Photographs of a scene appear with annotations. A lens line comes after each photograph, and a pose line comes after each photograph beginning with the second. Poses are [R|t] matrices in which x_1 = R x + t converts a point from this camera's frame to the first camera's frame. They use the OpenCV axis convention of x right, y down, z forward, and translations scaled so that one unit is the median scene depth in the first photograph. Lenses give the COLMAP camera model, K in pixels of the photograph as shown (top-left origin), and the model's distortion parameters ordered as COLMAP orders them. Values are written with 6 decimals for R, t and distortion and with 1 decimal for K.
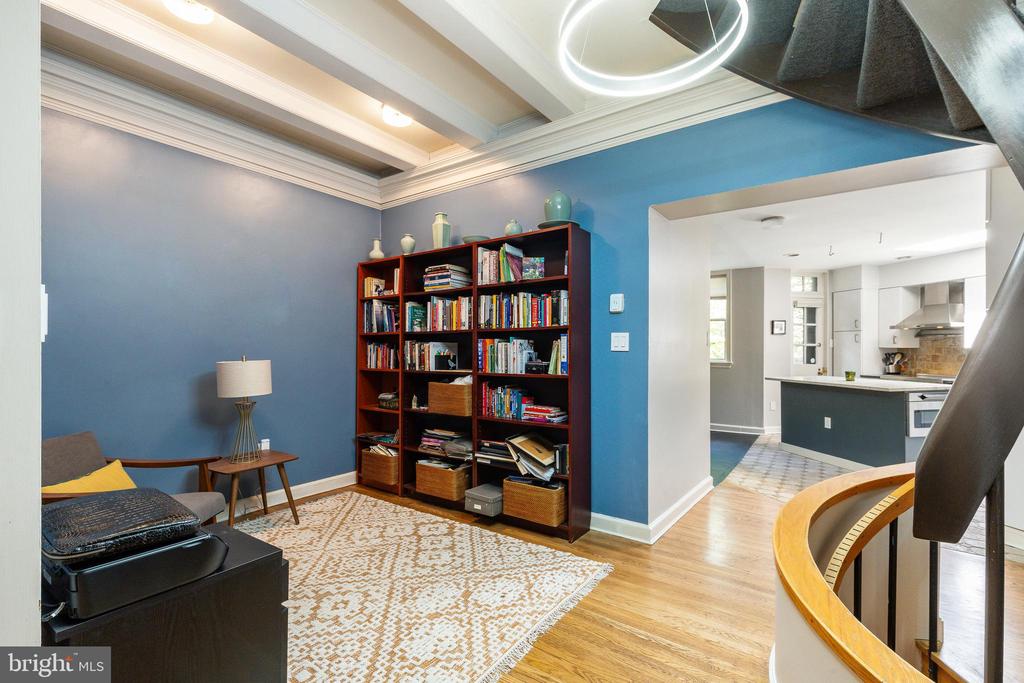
lens RADIAL K [[457.3, 0, 511.9], [0, 457.3, 345.8], [0, 0, 1]] dist [0.020843, -0.015104]
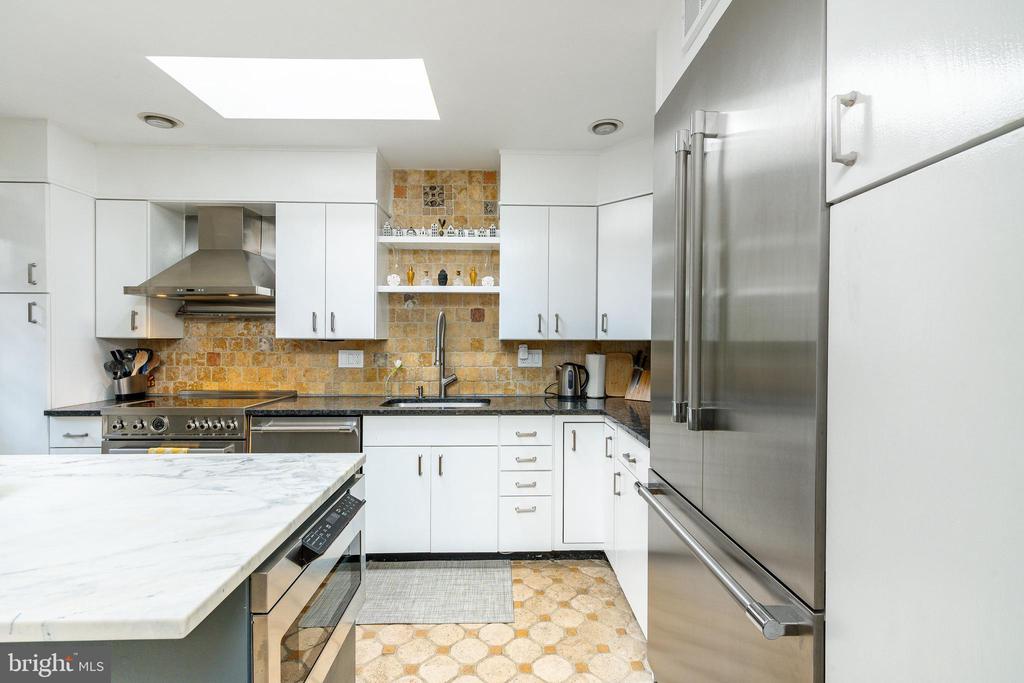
lens RADIAL K [[466.8, 0, 518.0], [0, 466.8, 343.8], [0, 0, 1]] dist [0.002950, 0.000049]
pose [[0.159902, -0.016225, 0.987000, 0.429595], [-0.007249, 0.999819, 0.017610, -0.000932], [-0.987106, -0.009971, 0.159755, 0.541895]]
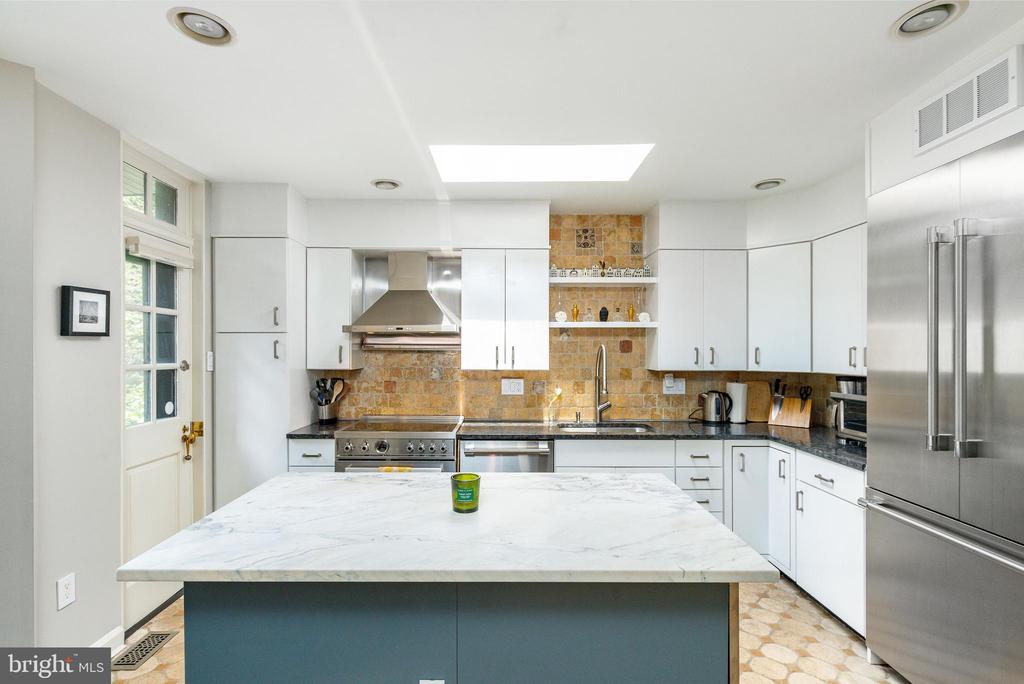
lens RADIAL K [[498.4, 0, 509.7], [0, 498.4, 347.8], [0, 0, 1]] dist [-0.005992, -0.000285]
pose [[0.181543, -0.000034, 0.983383, 0.322632], [-0.006944, 0.999975, 0.001316, -0.020164], [-0.983358, -0.007067, 0.181538, 0.687683]]
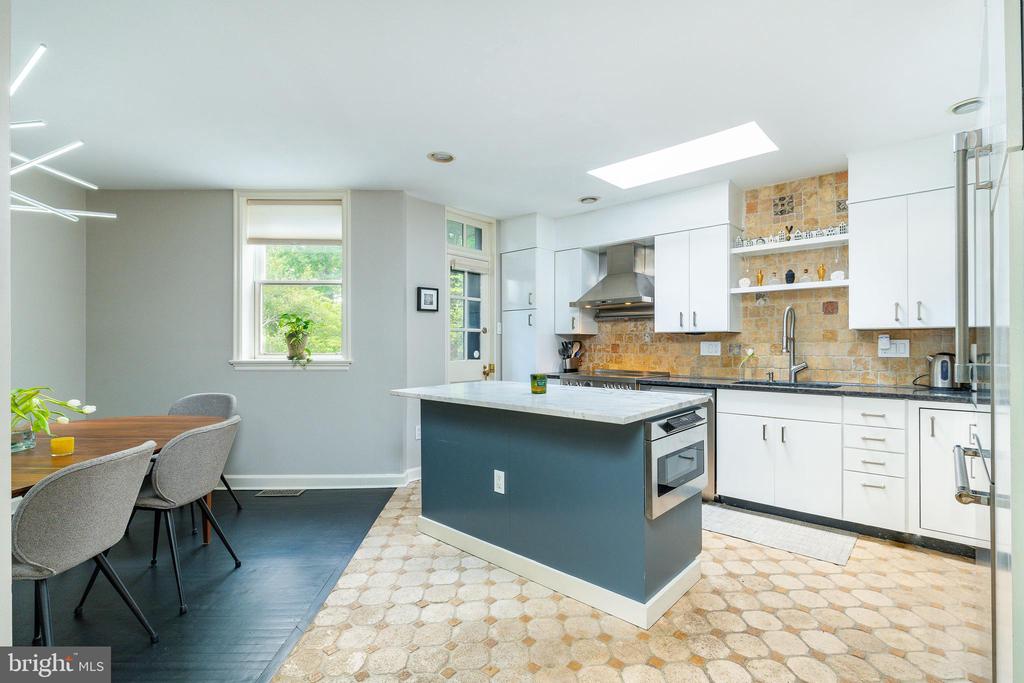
lens RADIAL K [[482.2, 0, 503.3], [0, 482.2, 338.1], [0, 0, 1]] dist [-0.003199, -0.000046]
pose [[0.809107, 0.002662, 0.587655, 0.295269], [0.001935, 0.999972, -0.007195, 0.014835], [-0.587658, 0.006958, 0.809079, 0.442728]]
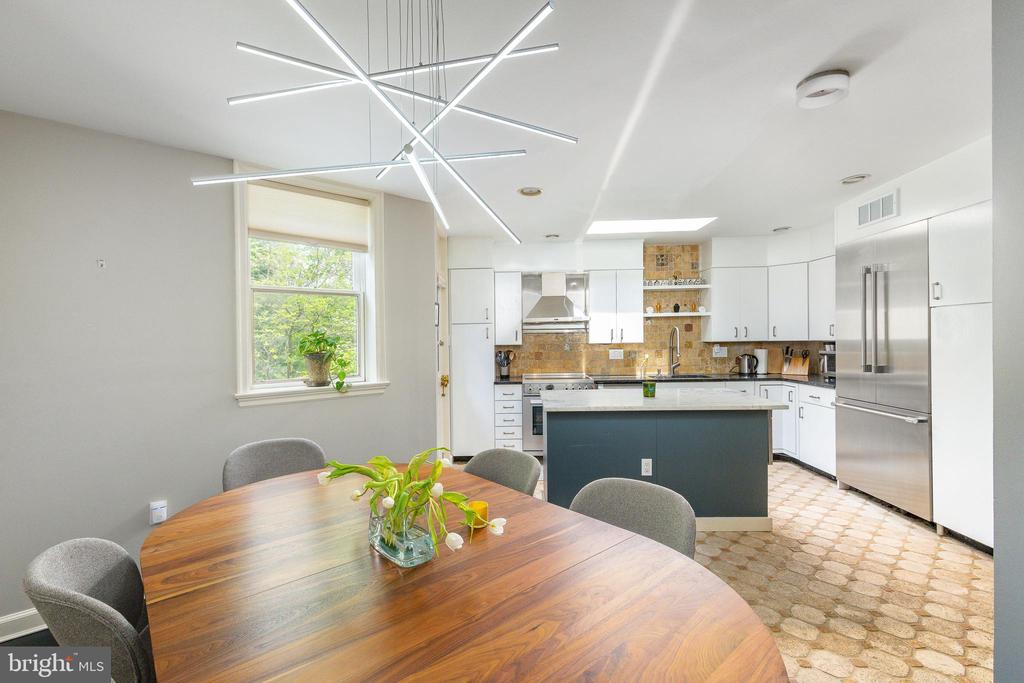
lens RADIAL K [[457.3, 0, 511.9], [0, 457.3, 345.8], [0, 0, 1]] dist [0.020843, -0.015104]
pose [[0.227334, -0.027225, 0.973436, 0.023621], [0.012712, 0.999607, 0.024989, -0.013924], [-0.973734, 0.006694, 0.227591, 0.782943]]
